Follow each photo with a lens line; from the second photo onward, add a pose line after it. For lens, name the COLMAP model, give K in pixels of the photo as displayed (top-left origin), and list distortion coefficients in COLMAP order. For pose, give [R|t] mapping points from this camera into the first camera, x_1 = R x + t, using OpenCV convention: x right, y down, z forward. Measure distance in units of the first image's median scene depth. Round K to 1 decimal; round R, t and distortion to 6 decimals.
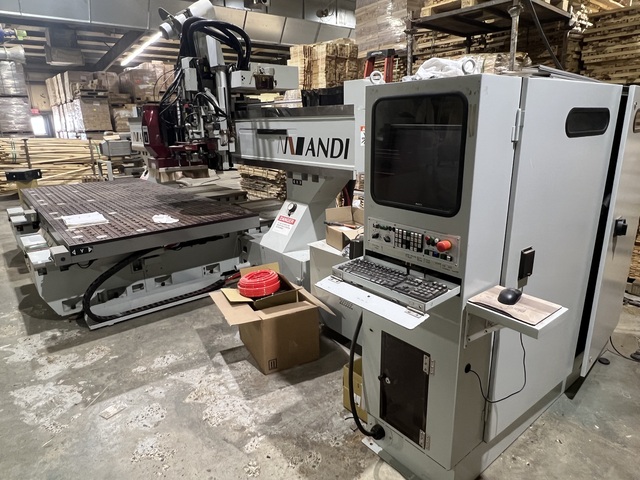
lens RADIAL K [[411.3, 0, 319.9], [0, 411.3, 239.8], [0, 0, 1]] dist [0.005174, 0.001635]
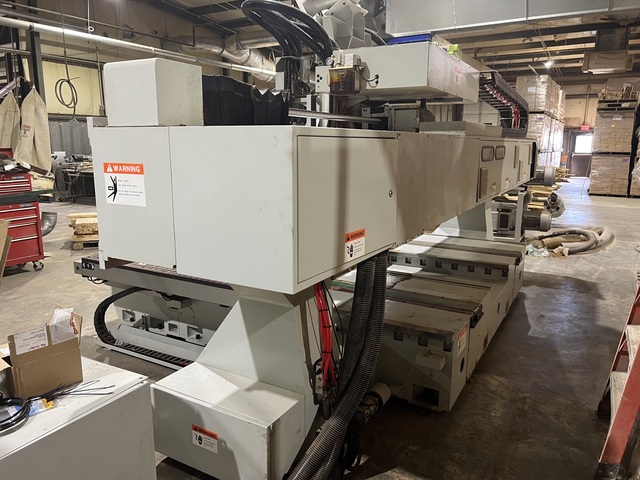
lens RADIAL K [[482.6, 0, 319.5], [0, 482.6, 239.7], [0, 0, 1]] dist [0.001645, 0.000708]
pose [[0.345451, 0.206405, -0.915457, 0.614769], [-0.273060, 0.955411, 0.112373, -0.286336], [0.897832, 0.211156, 0.386408, 0.918407]]
